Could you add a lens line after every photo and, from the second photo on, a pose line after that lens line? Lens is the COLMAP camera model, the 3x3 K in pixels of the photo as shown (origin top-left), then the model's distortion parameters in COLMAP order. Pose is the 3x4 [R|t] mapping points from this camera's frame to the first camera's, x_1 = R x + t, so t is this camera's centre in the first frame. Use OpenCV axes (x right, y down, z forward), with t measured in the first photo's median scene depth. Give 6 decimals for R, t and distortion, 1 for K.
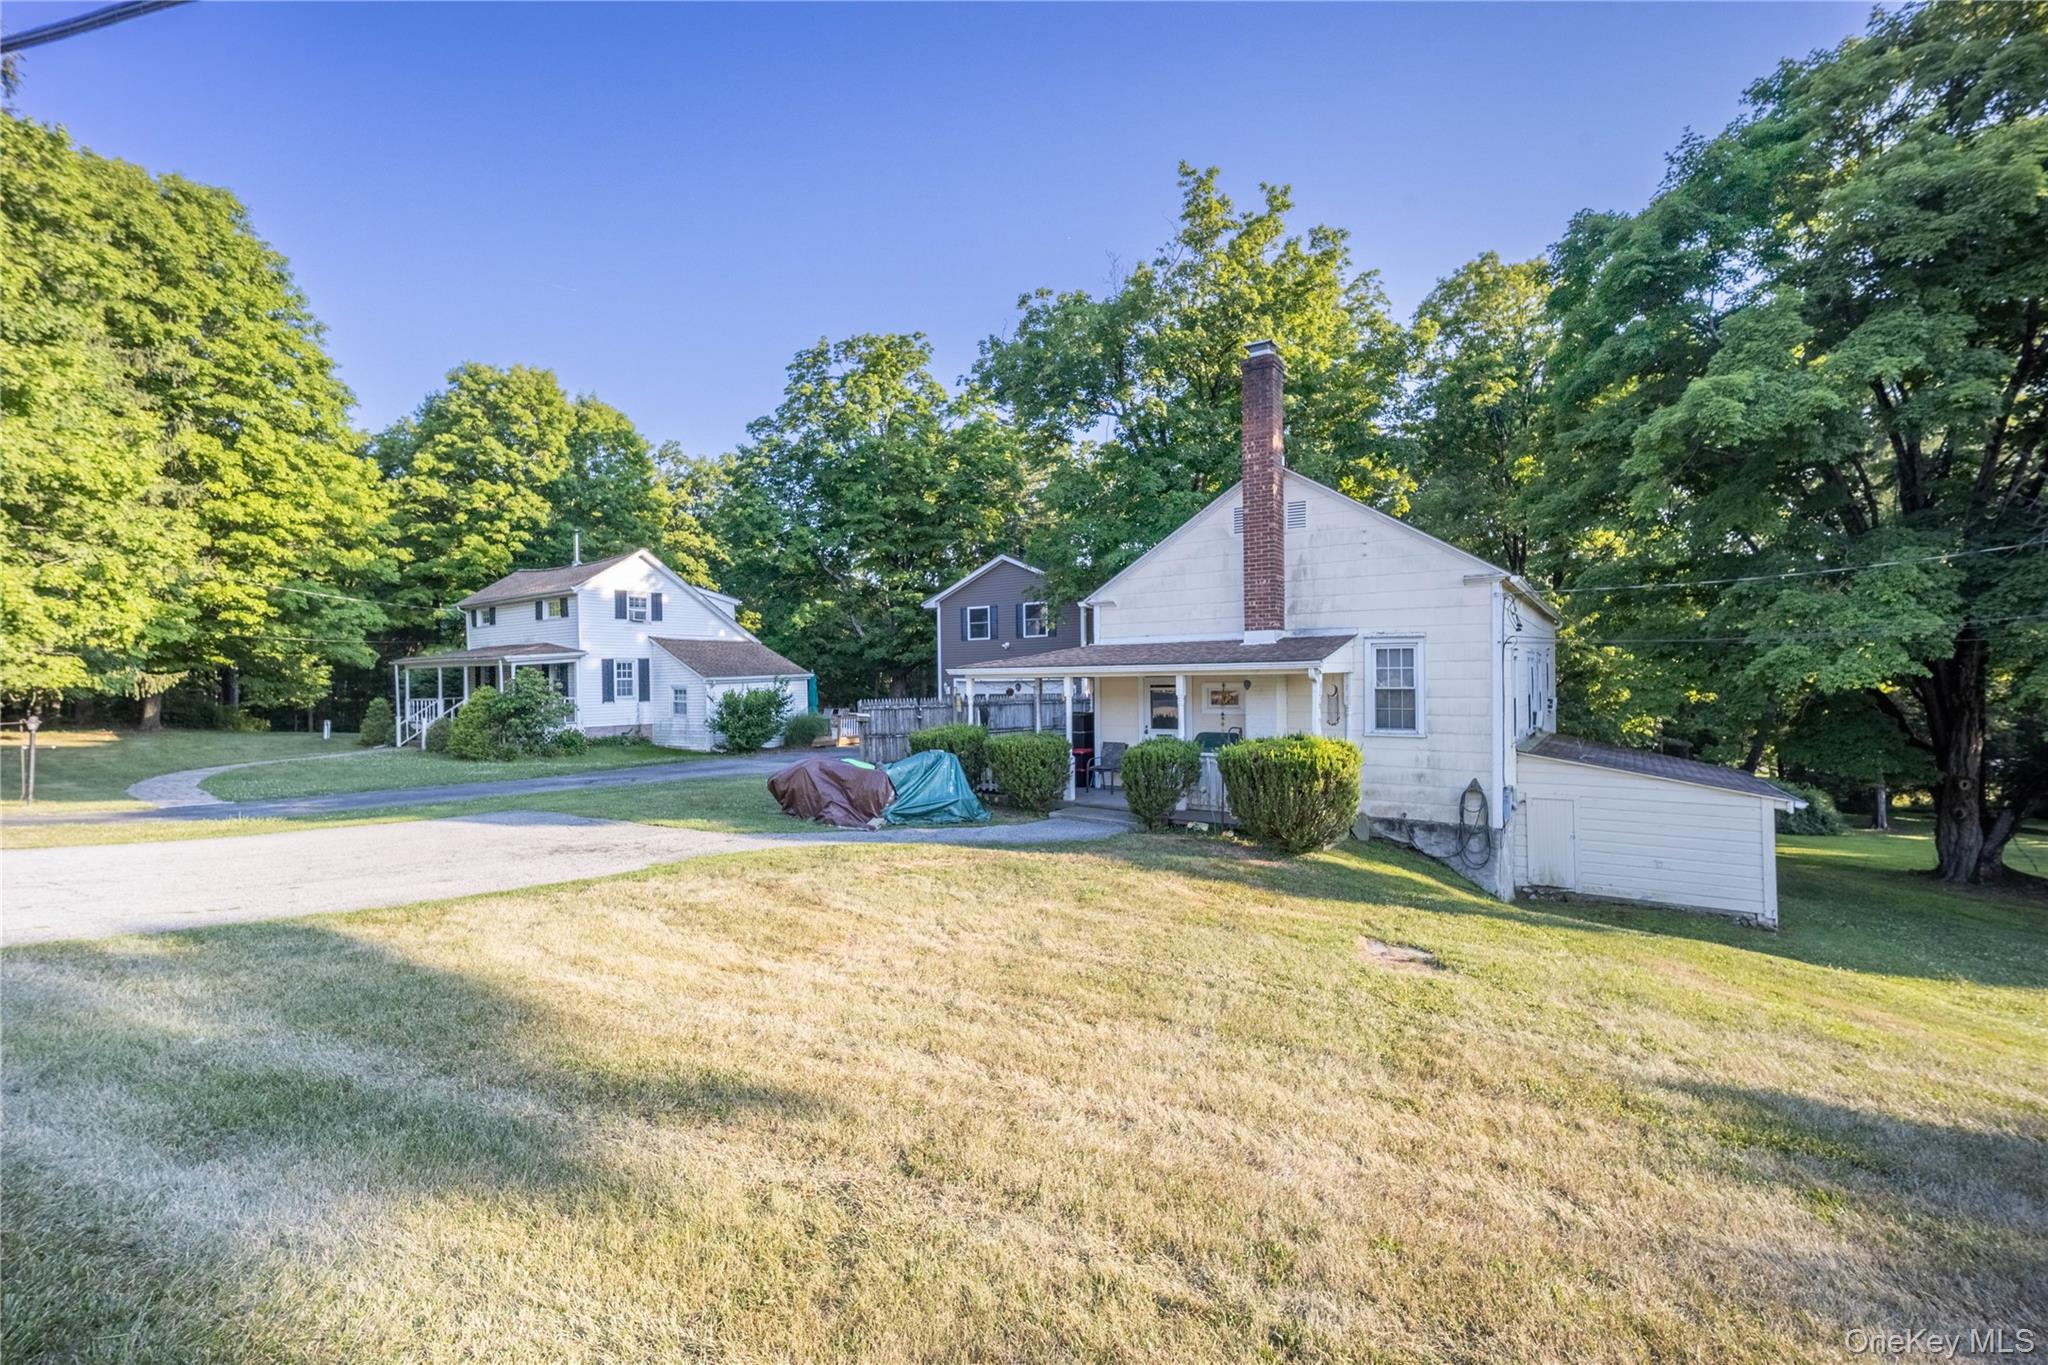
lens RADIAL K [[899.9, 0, 1016.4], [0, 899.9, 682.6], [0, 0, 1]] dist [-0.009037, 0.002094]
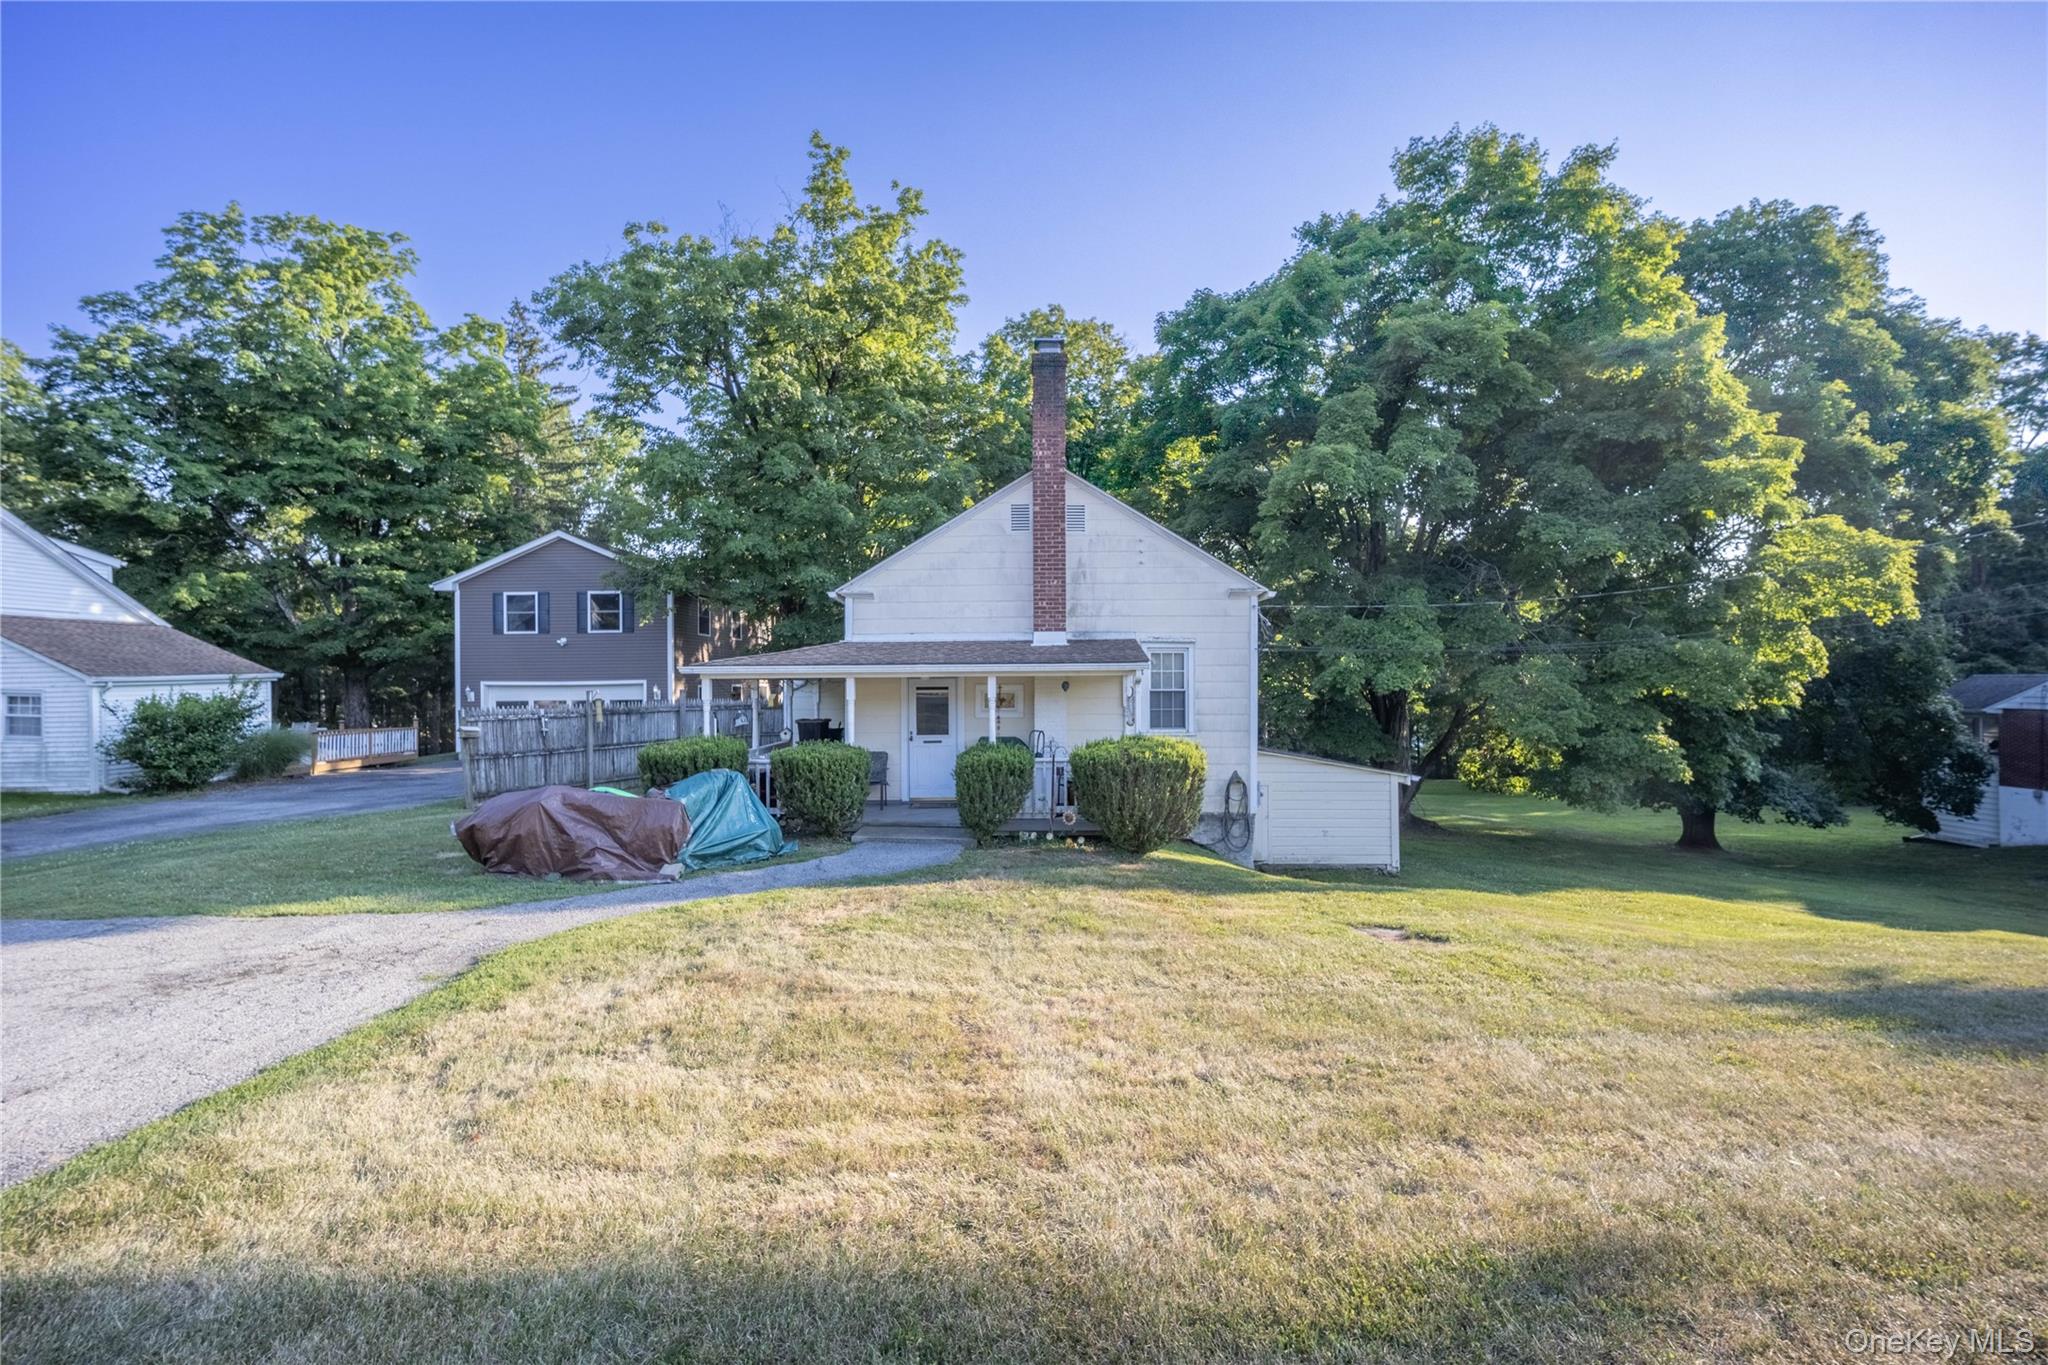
lens RADIAL K [[899.9, 0, 1024.4], [0, 899.9, 681.1], [0, 0, 1]] dist [-0.009037, 0.002094]
pose [[0.824620, 0.005377, 0.565661, -0.161288], [-0.000451, 0.999961, -0.008849, 0.002681], [-0.565687, 0.007042, 0.824590, 0.106585]]
